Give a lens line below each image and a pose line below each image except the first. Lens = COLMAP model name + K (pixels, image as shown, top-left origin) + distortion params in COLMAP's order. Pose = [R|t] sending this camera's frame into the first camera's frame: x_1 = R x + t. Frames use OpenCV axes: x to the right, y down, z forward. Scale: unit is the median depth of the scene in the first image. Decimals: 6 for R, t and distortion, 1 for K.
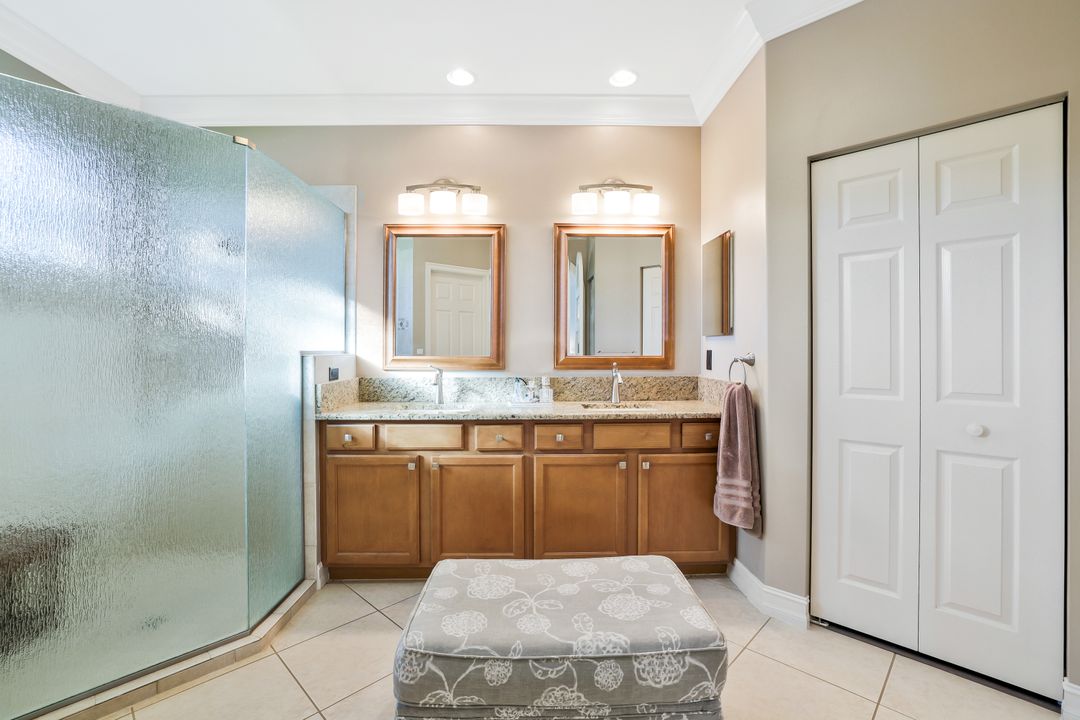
lens RADIAL K [[478.6, 0, 541.4], [0, 478.6, 350.6], [0, 0, 1]] dist [-0.025653, 0.005051]
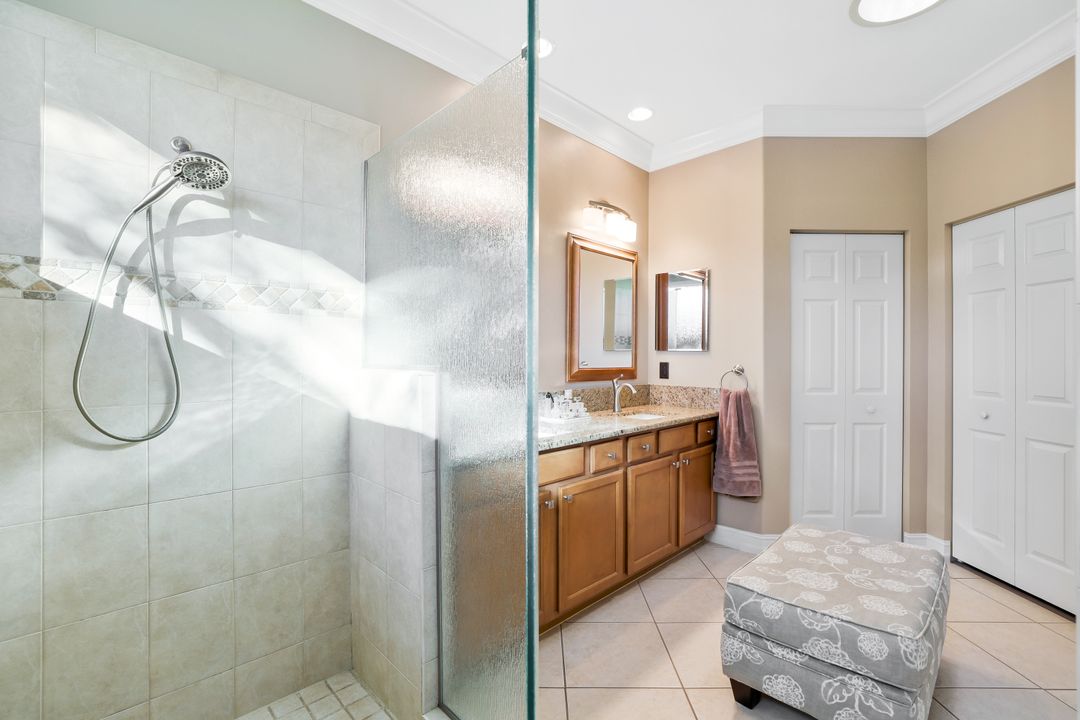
lens RADIAL K [[478.6, 0, 538.9], [0, 478.6, 360.2], [0, 0, 1]] dist [-0.025653, 0.005051]
pose [[0.725692, -0.001330, 0.688018, -0.836772], [-0.003902, 0.999974, 0.006049, -0.013669], [-0.688008, -0.007075, 0.725668, 0.400780]]
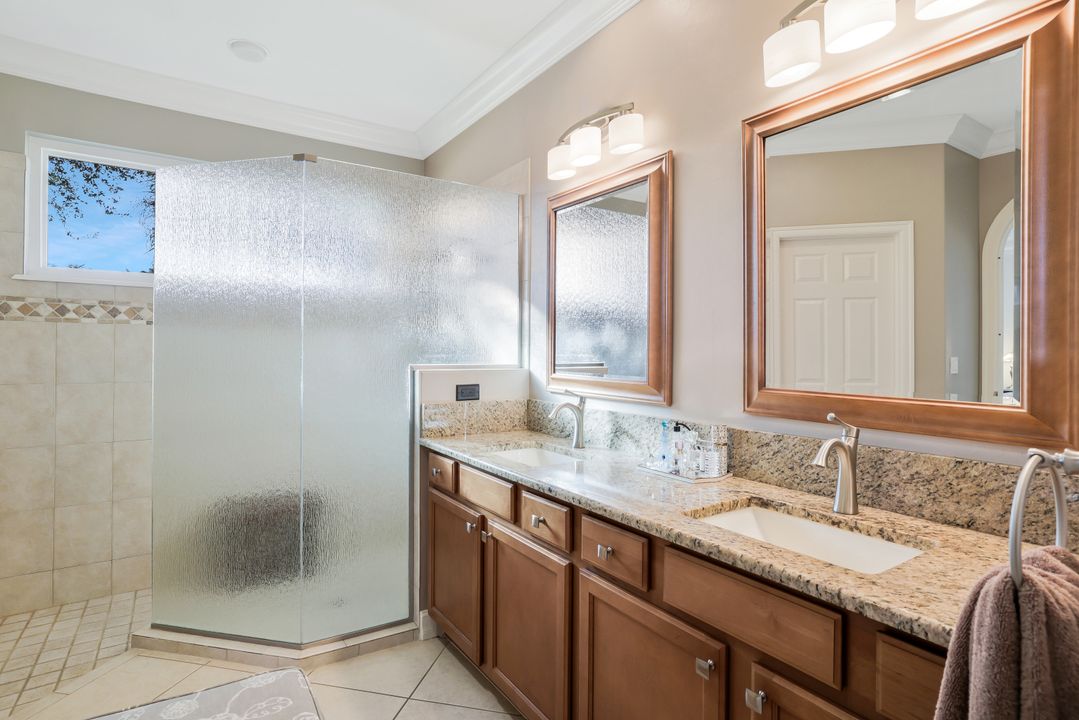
lens RADIAL K [[562.8, 0, 534.0], [0, 562.8, 351.0], [0, 0, 1]] dist [-0.007230, 0.001326]
pose [[0.510372, 0.007614, -0.859920, 0.503921], [-0.006667, 0.999966, 0.004897, -0.032970], [0.859928, 0.003234, 0.510405, 0.622023]]
